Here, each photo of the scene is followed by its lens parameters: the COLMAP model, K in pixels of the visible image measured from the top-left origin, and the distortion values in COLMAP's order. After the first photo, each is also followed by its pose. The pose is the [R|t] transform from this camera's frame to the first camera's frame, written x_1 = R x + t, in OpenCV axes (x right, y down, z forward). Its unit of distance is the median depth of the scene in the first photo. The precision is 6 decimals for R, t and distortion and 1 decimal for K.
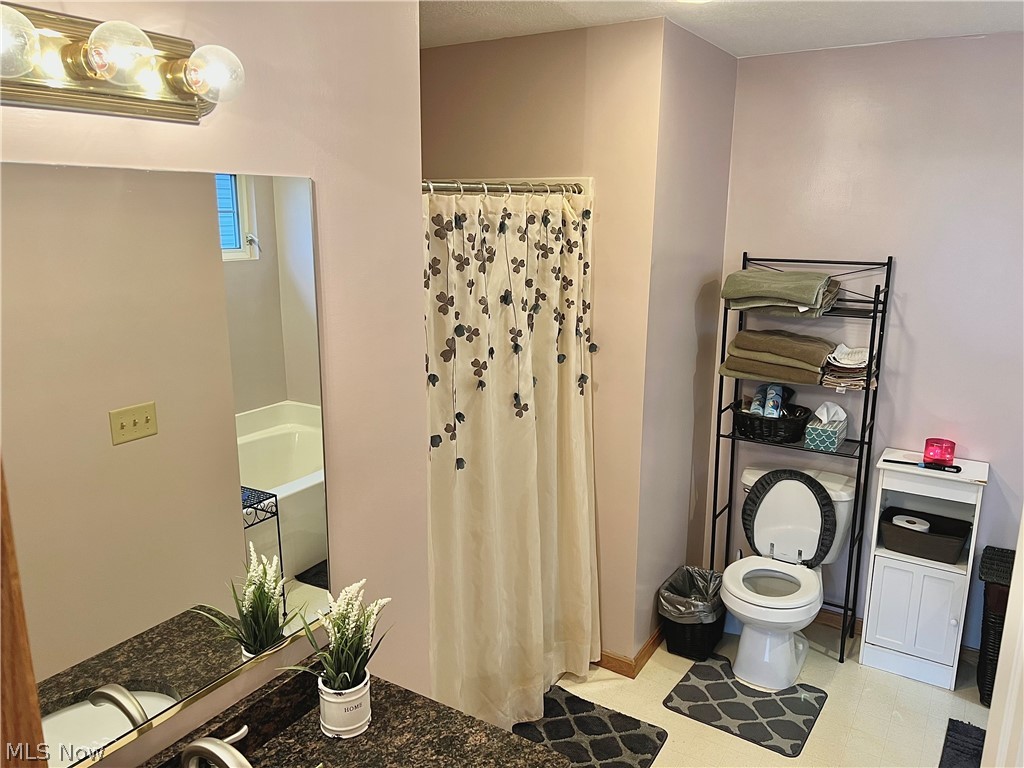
lens RADIAL K [[775.8, 0, 512.0], [0, 775.8, 384.0], [0, 0, 1]] dist [0.035322, -0.056377]
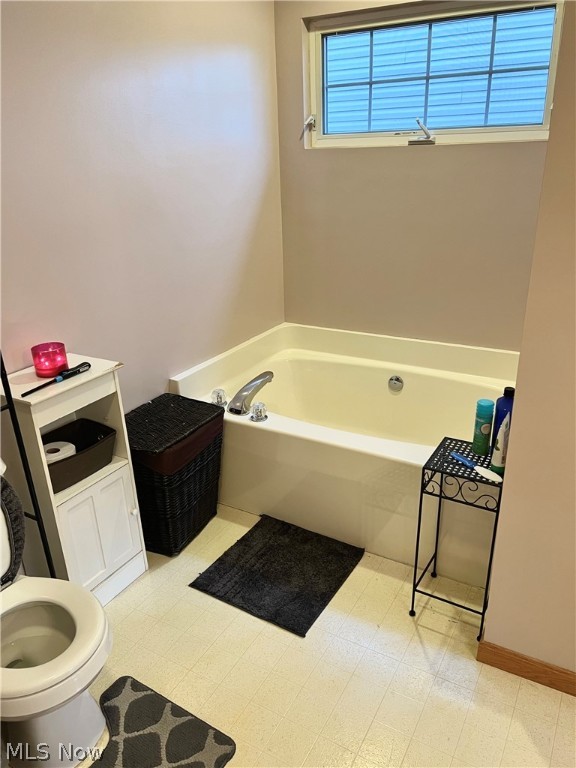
lens RADIAL K [[581.8, 0, 288.9], [0, 581.8, 385.0], [0, 0, 1]] dist [0.035322, -0.056377]
pose [[-0.041554, -0.383273, 0.922700, -0.056183], [0.247915, 0.890661, 0.381130, -0.072731], [-0.967890, 0.244589, 0.058009, 0.839348]]
